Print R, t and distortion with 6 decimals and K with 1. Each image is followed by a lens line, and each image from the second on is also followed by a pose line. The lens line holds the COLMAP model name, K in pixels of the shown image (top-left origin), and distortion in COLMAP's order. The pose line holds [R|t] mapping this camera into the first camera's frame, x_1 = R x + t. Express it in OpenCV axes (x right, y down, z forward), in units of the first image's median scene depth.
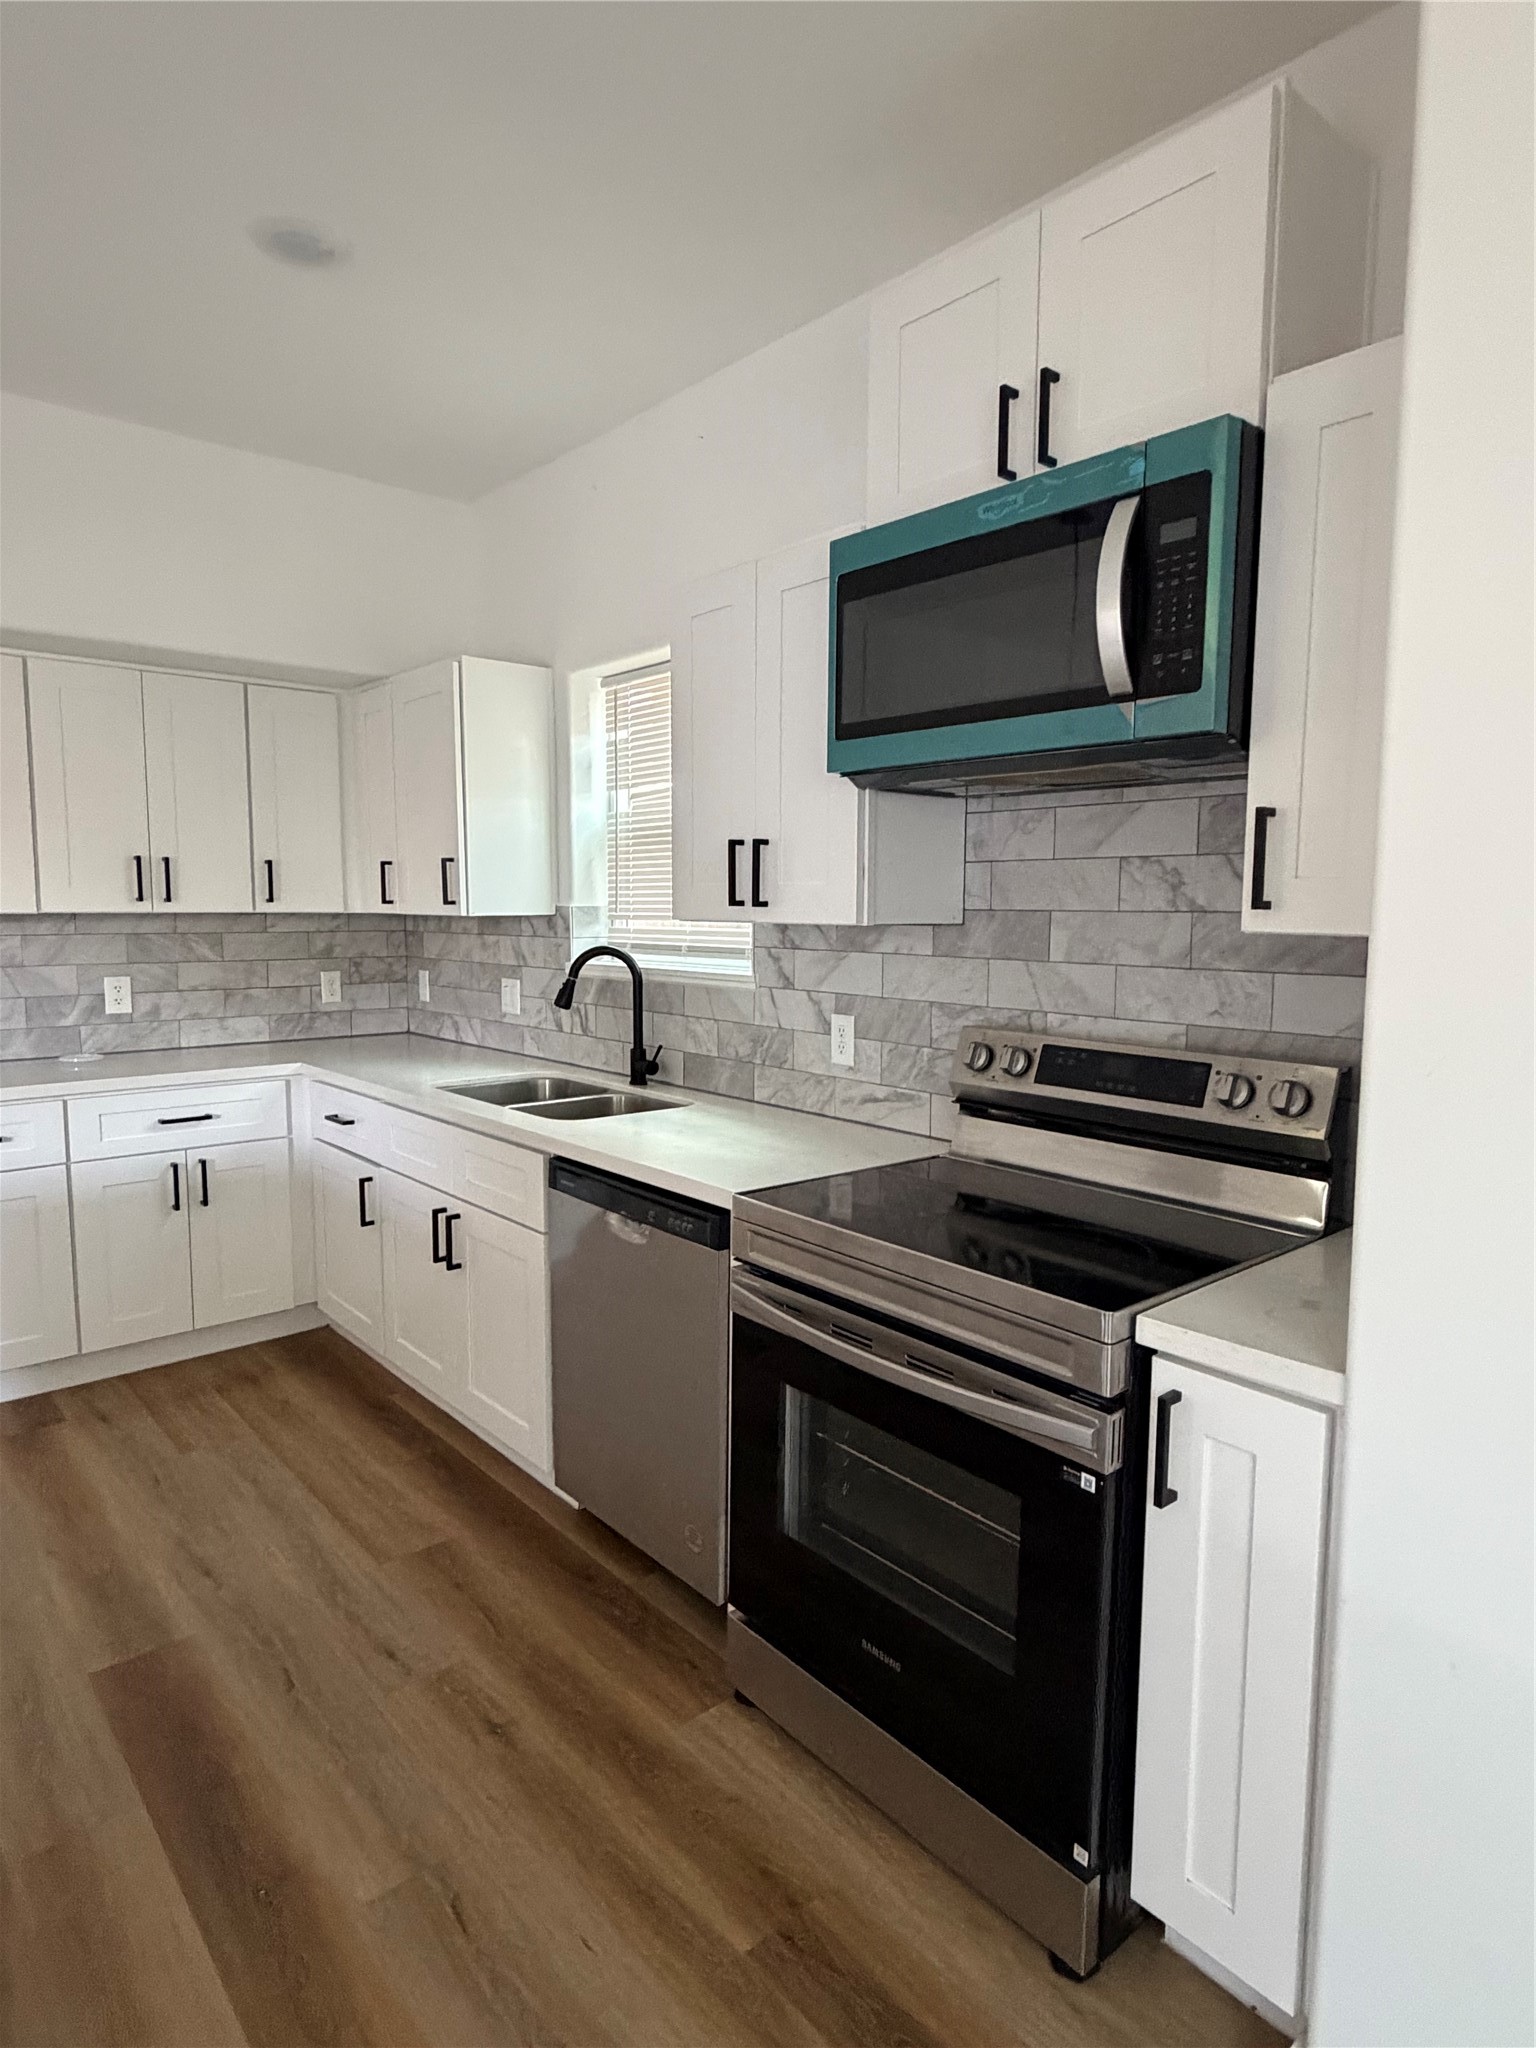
lens RADIAL K [[1153.7, 0, 764.9], [0, 1153.7, 1024.9], [0, 0, 1]] dist [-0.002841, 0.002408]
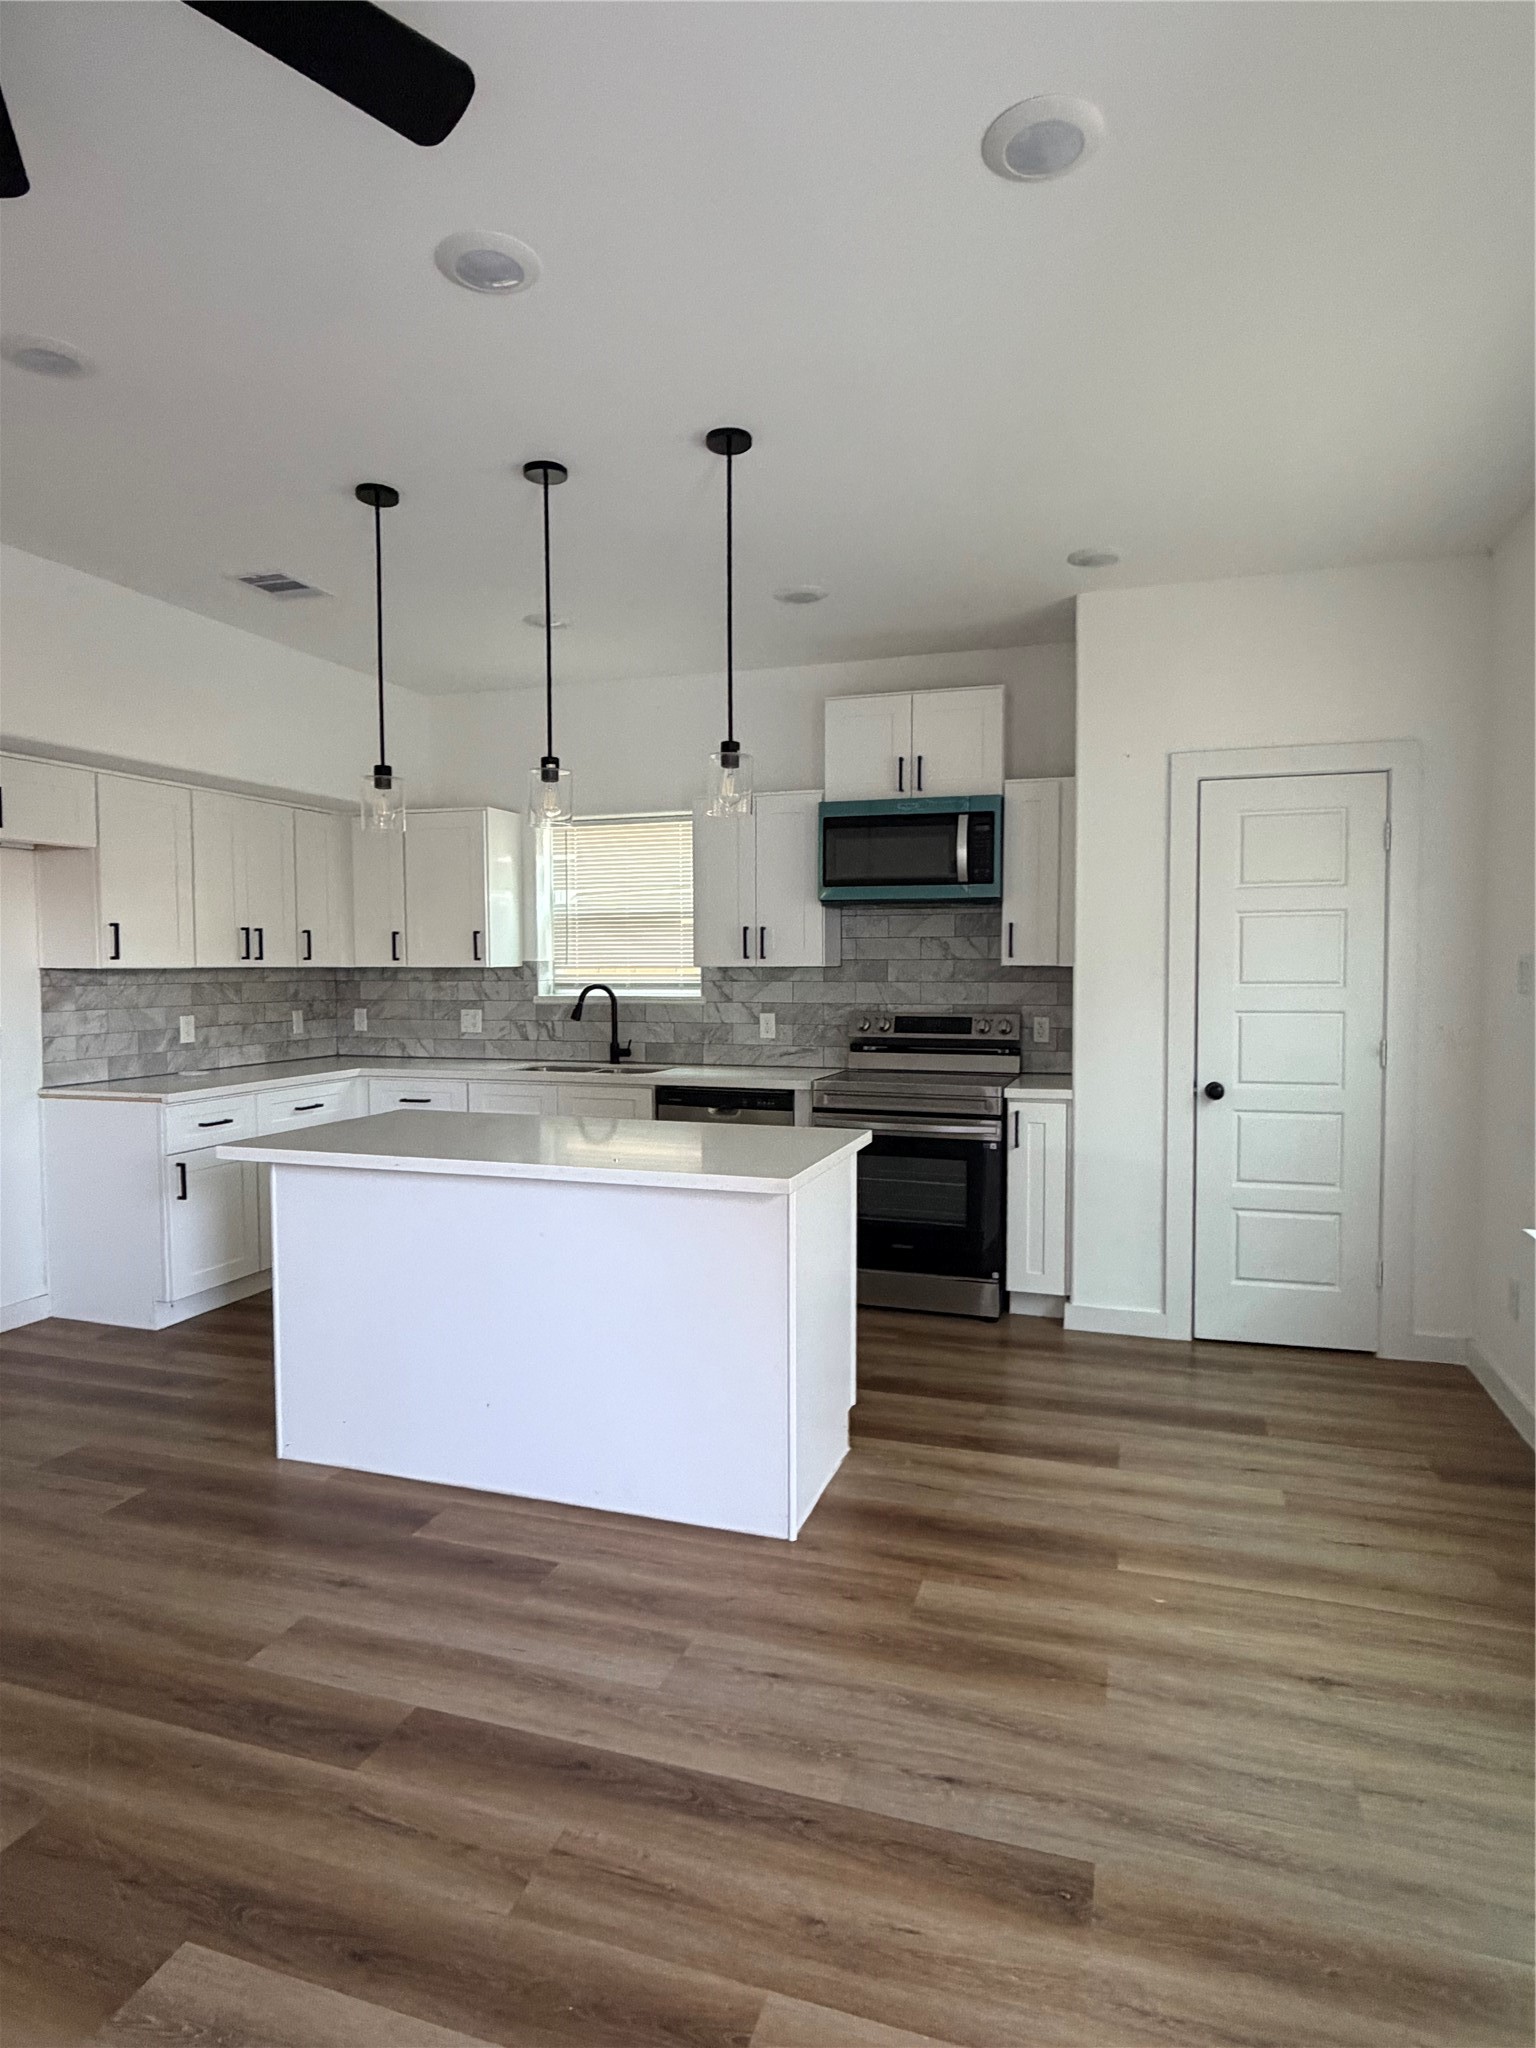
lens RADIAL K [[1153.7, 0, 767.0], [0, 1153.7, 1017.9], [0, 0, 1]] dist [-0.002841, 0.002408]
pose [[0.864430, -0.031467, 0.501768, -0.876213], [0.059866, 0.997381, -0.040588, 0.075419], [-0.499176, 0.065124, 0.864050, -0.673480]]
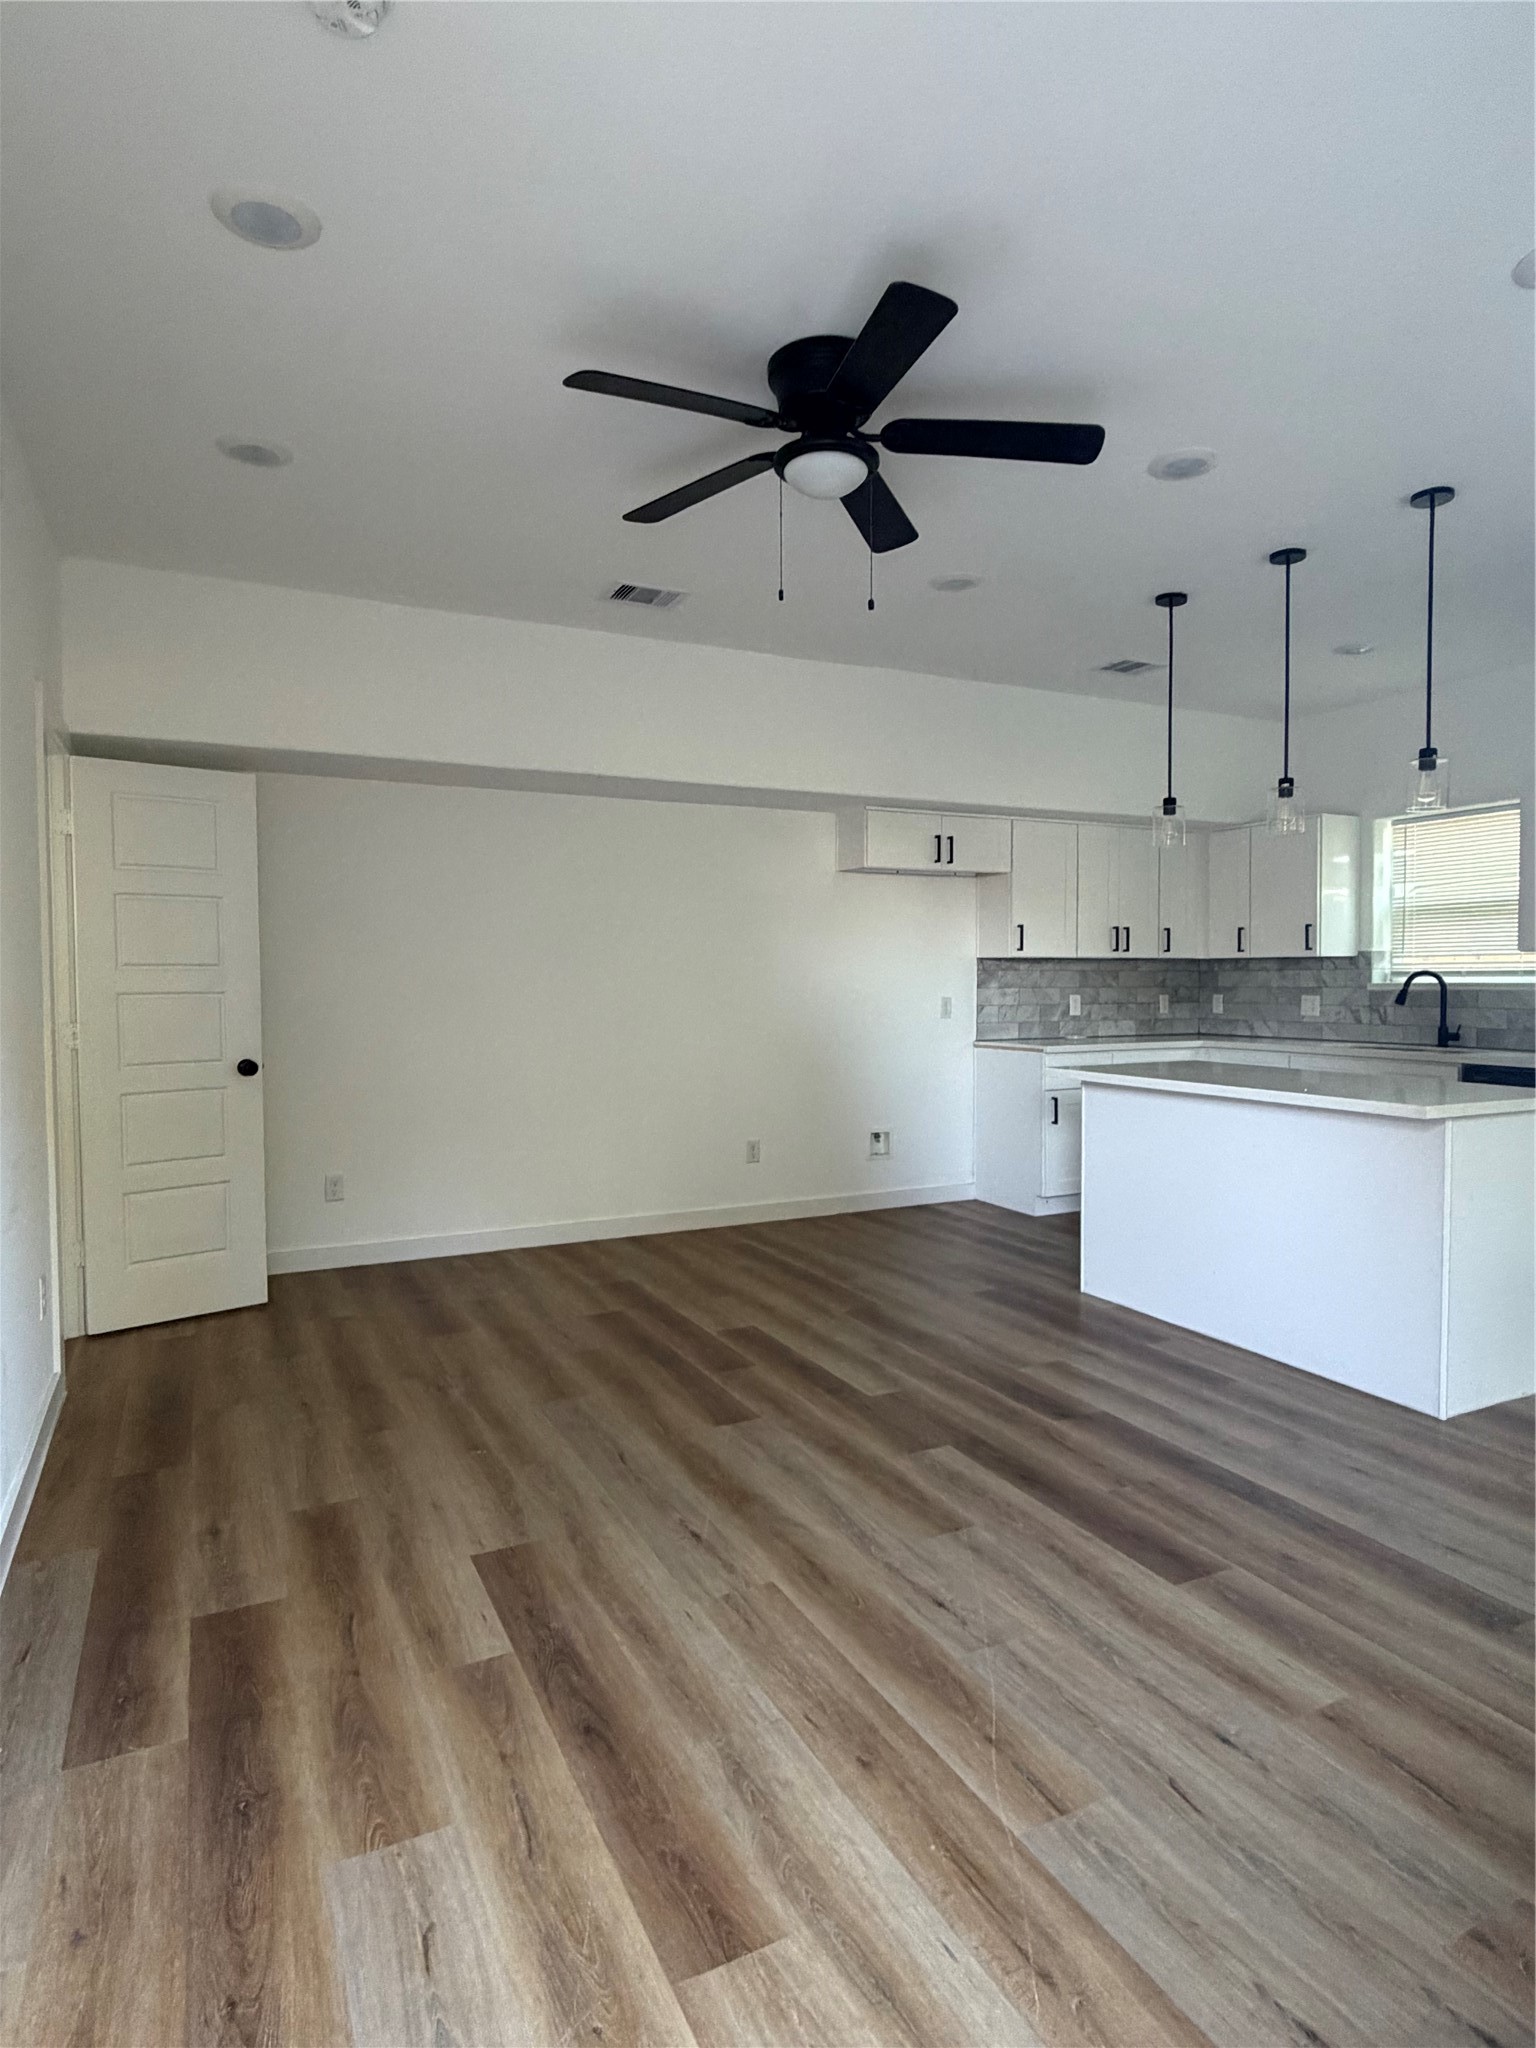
lens RADIAL K [[1153.7, 0, 780.6], [0, 1153.7, 1012.8], [0, 0, 1]] dist [-0.002841, 0.002408]
pose [[0.965546, -0.000517, -0.260232, -0.722637], [-0.019157, 0.997144, -0.073059, 0.168547], [0.259527, 0.075527, 0.962778, -1.121858]]
